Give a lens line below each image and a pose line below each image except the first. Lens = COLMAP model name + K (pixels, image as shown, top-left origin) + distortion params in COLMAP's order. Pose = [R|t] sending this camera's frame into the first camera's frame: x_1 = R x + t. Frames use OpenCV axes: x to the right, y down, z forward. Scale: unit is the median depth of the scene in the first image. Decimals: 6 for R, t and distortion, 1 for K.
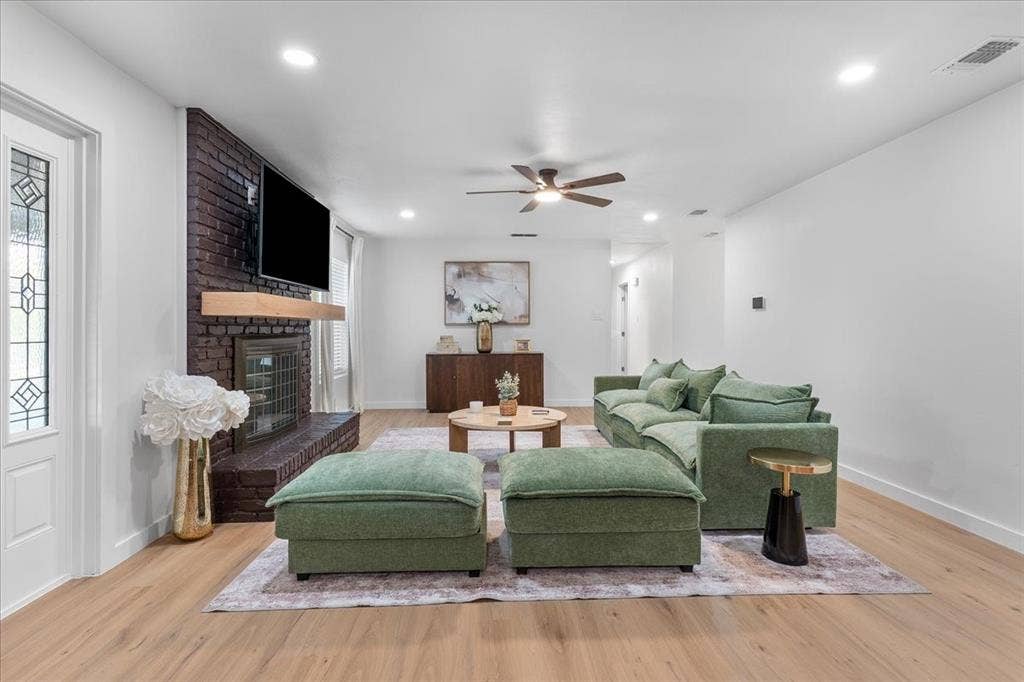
lens RADIAL K [[487.0, 0, 513.3], [0, 487.0, 336.8], [0, 0, 1]] dist [0.001170, 0.000478]
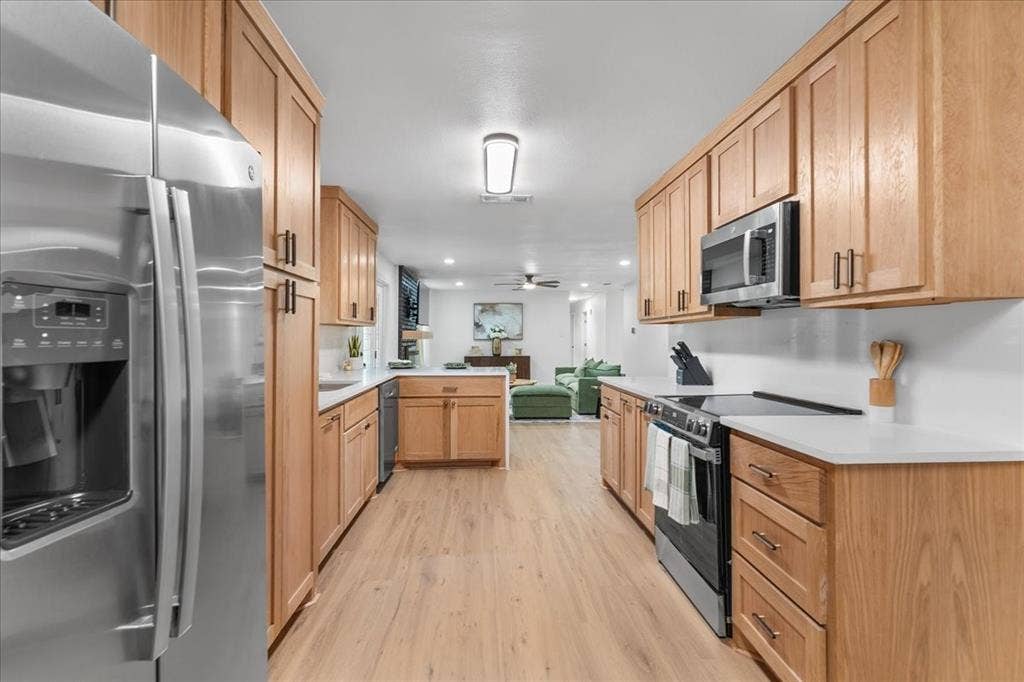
lens RADIAL K [[487.0, 0, 513.3], [0, 487.0, 336.8], [0, 0, 1]] dist [0.001170, 0.000478]
pose [[0.999976, 0.001166, 0.006884, -0.011785], [-0.001044, 0.999842, -0.017724, -0.004336], [-0.006904, 0.017716, 0.999819, -0.760333]]
